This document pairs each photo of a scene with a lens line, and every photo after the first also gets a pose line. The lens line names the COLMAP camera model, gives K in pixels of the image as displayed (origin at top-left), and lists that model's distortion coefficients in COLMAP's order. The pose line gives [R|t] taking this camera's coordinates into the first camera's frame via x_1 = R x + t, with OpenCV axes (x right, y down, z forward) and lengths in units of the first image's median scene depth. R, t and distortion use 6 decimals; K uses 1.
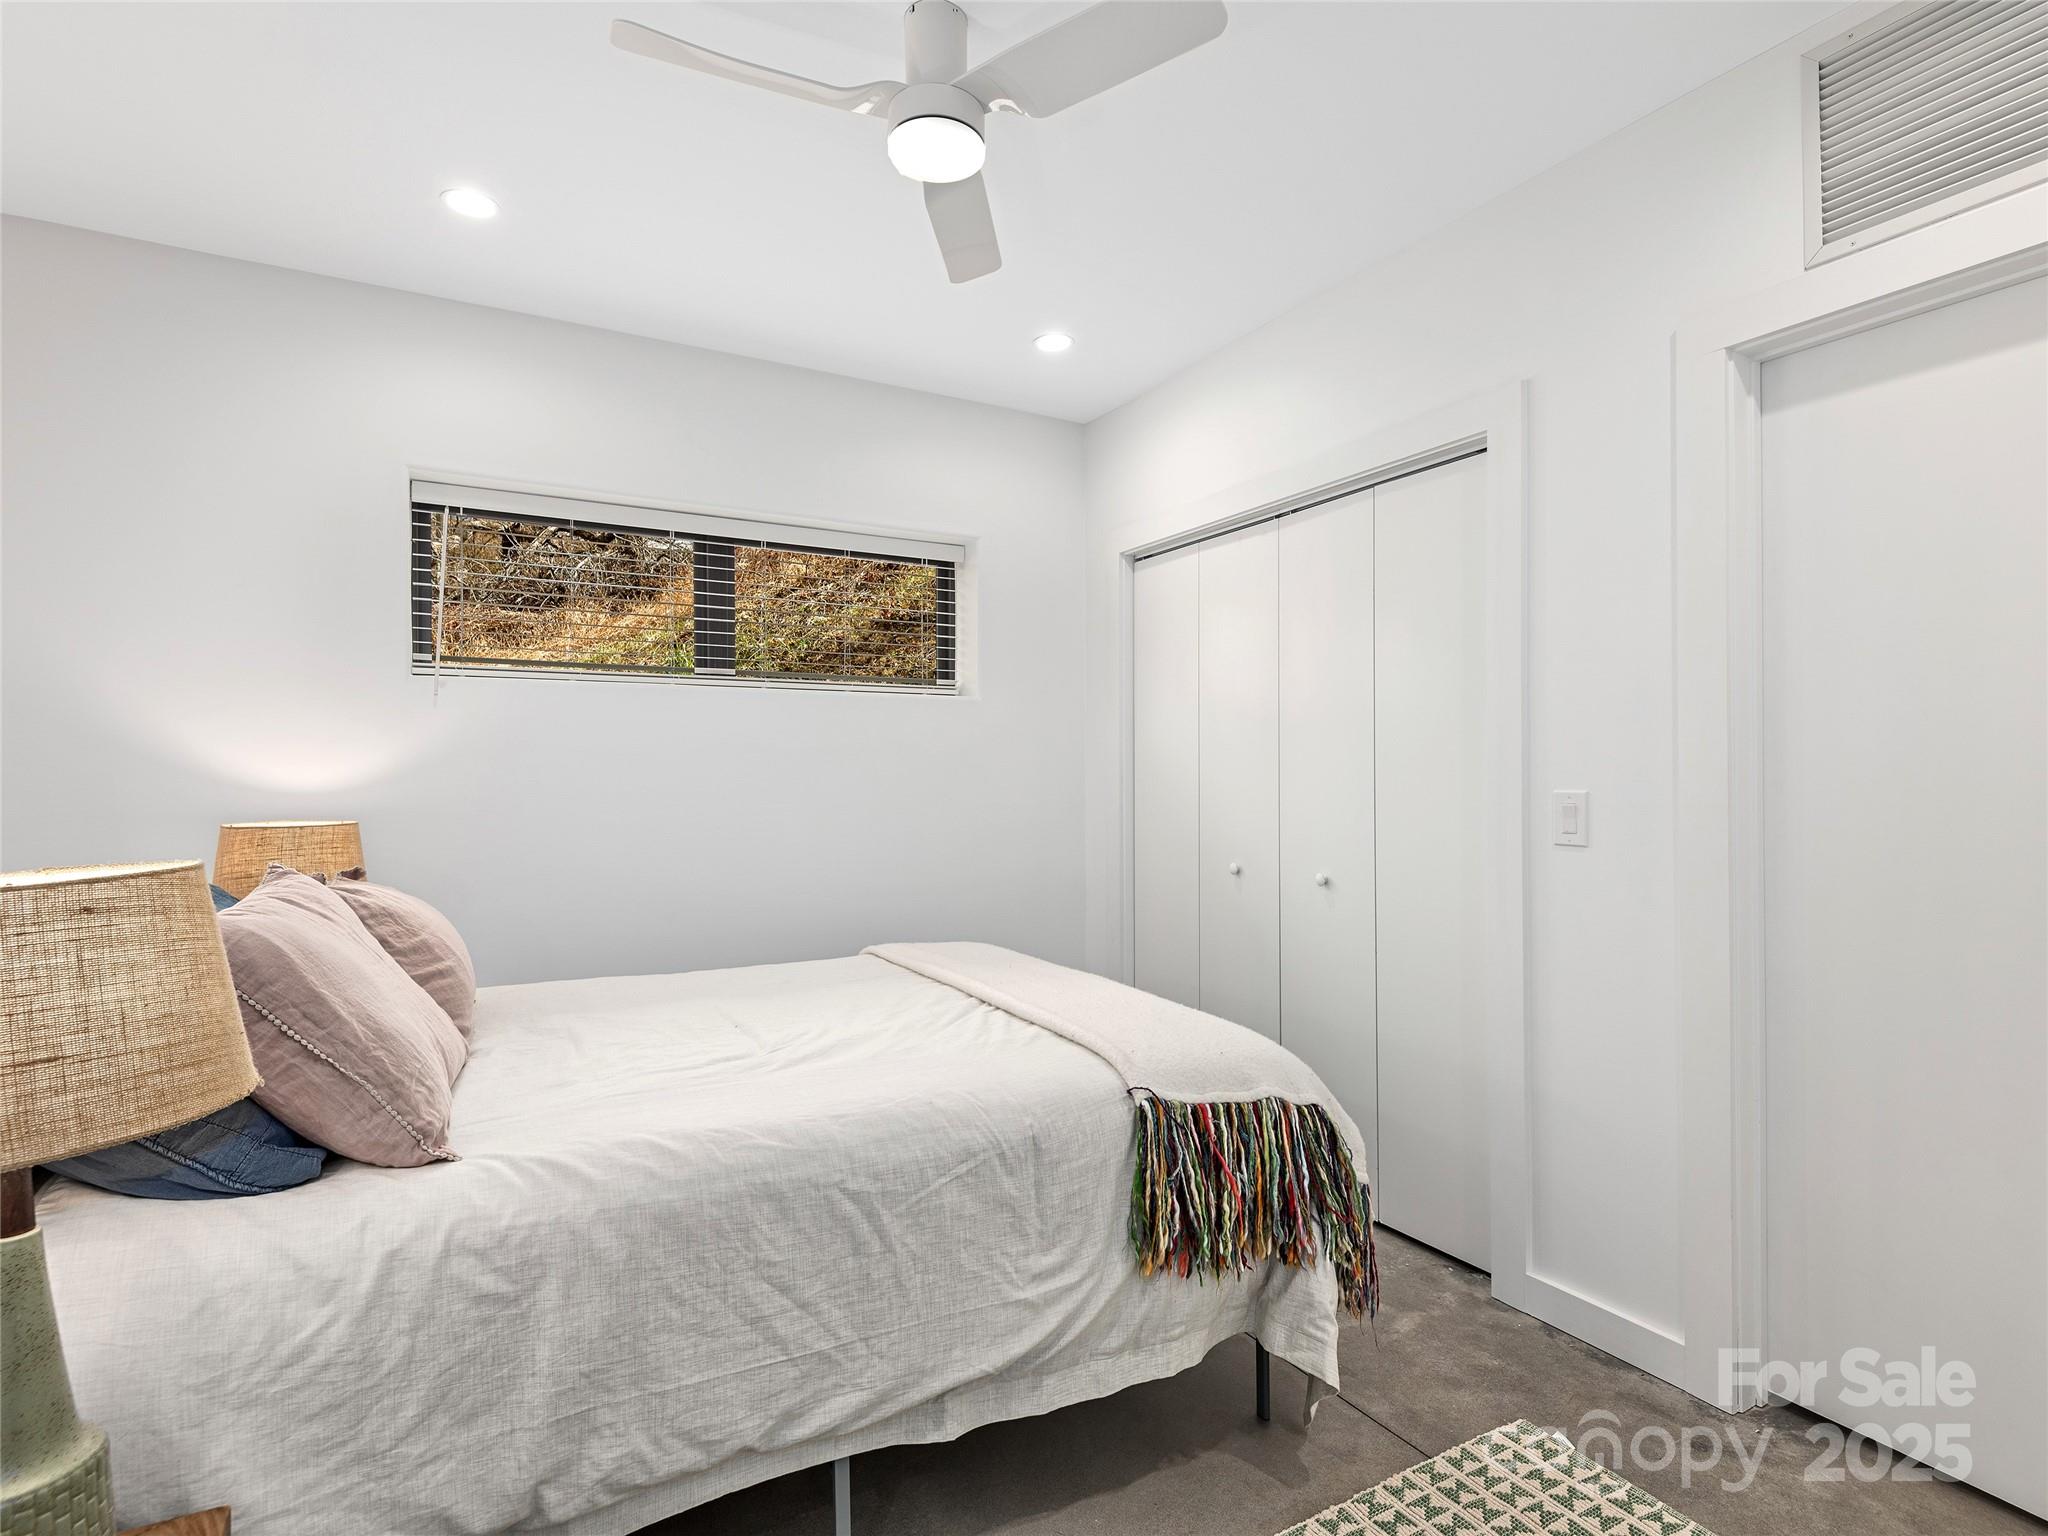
lens RADIAL K [[1045.5, 0, 1016.9], [0, 1045.5, 766.7], [0, 0, 1]] dist [0.033376, -0.024086]
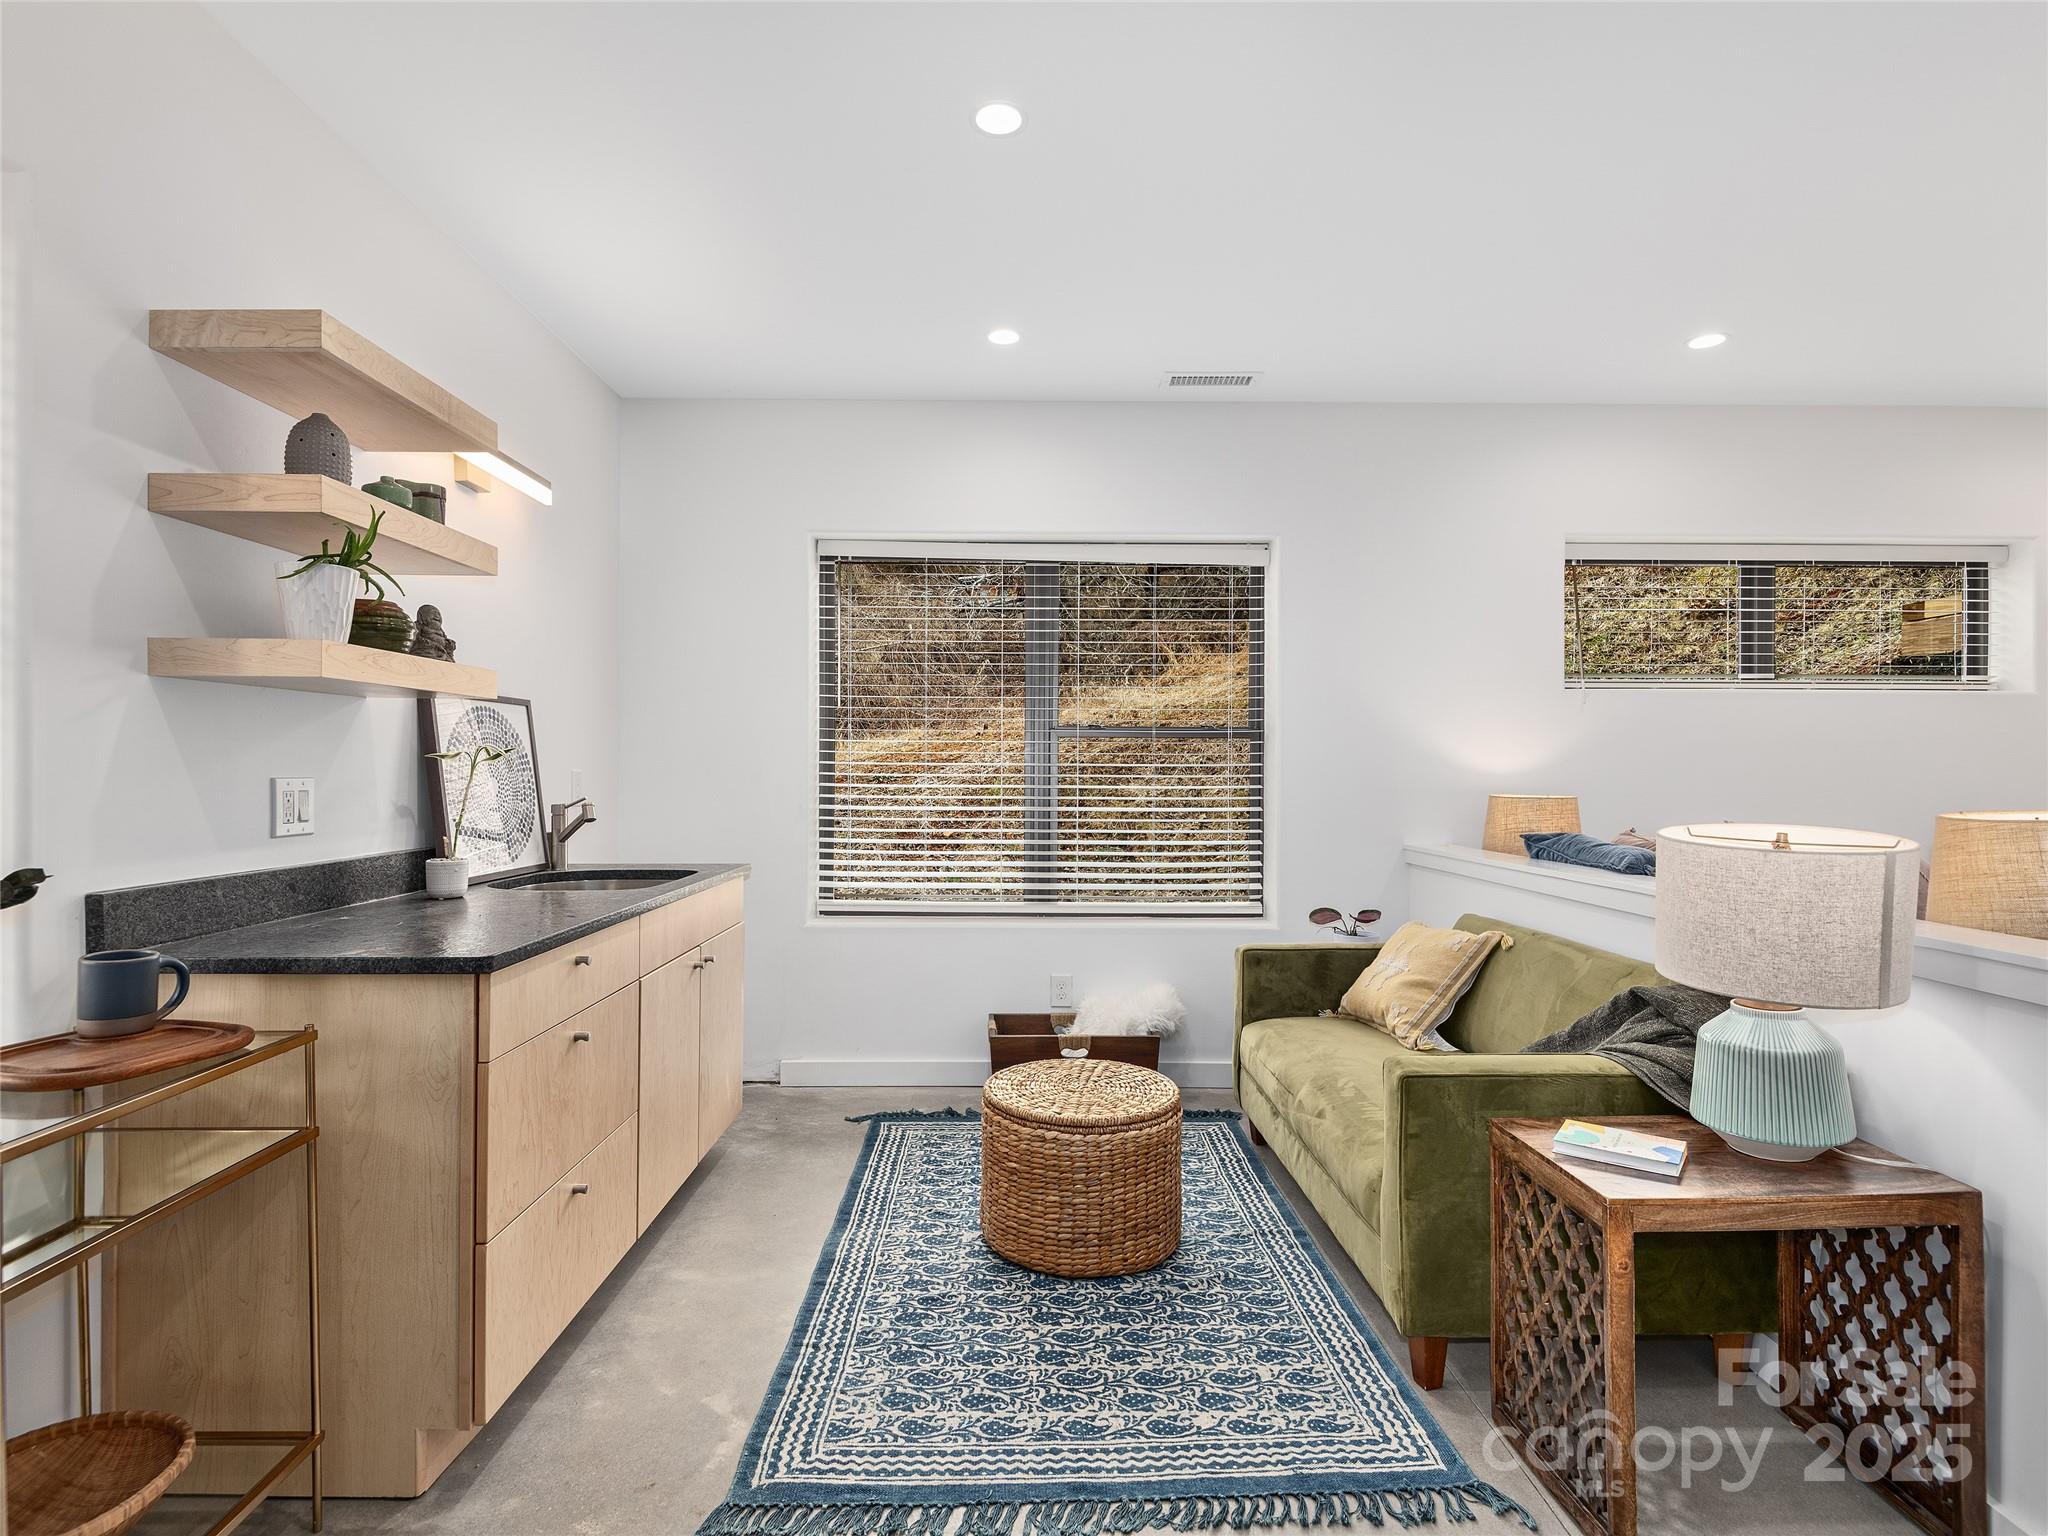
lens RADIAL K [[1045.5, 0, 1016.9], [0, 1045.5, 766.7], [0, 0, 1]] dist [0.033376, -0.024086]
pose [[0.877638, 0.008875, -0.479242, -0.457268], [-0.004069, 0.999930, 0.011066, 0.000030], [0.479307, -0.007762, 0.877613, -0.436640]]
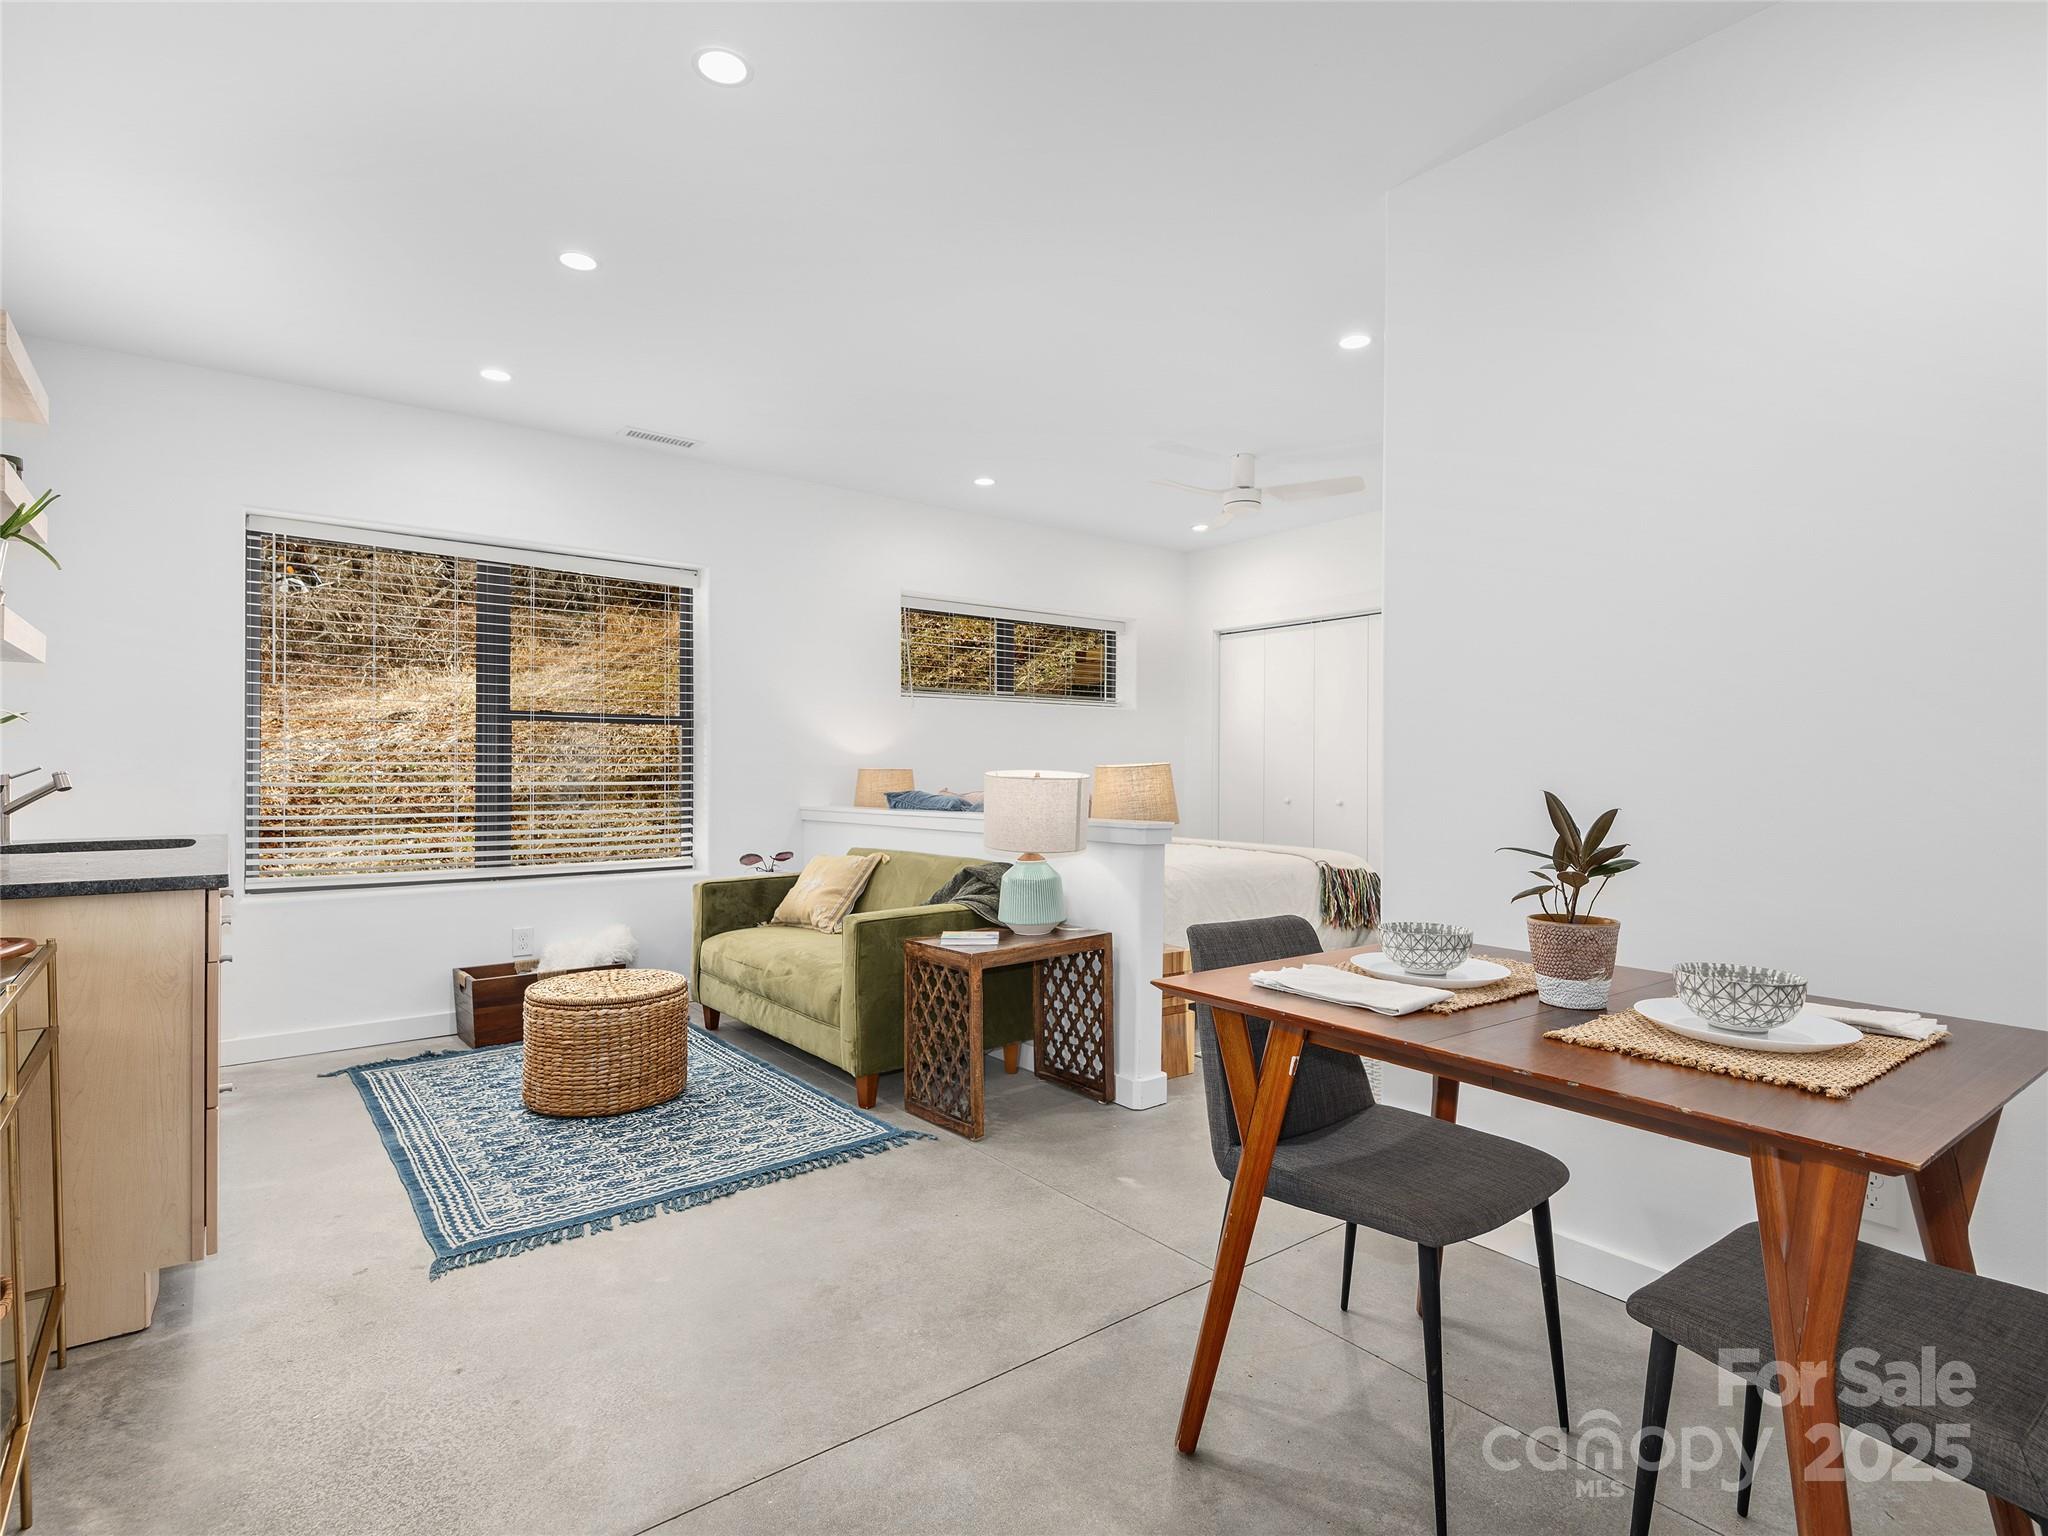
lens RADIAL K [[1045.5, 0, 1016.9], [0, 1045.5, 766.7], [0, 0, 1]] dist [0.033376, -0.024086]
pose [[0.989191, 0.008504, 0.146385, -0.545328], [-0.009622, 0.999930, 0.006932, 0.024007], [-0.146316, -0.008266, 0.989203, -0.810082]]
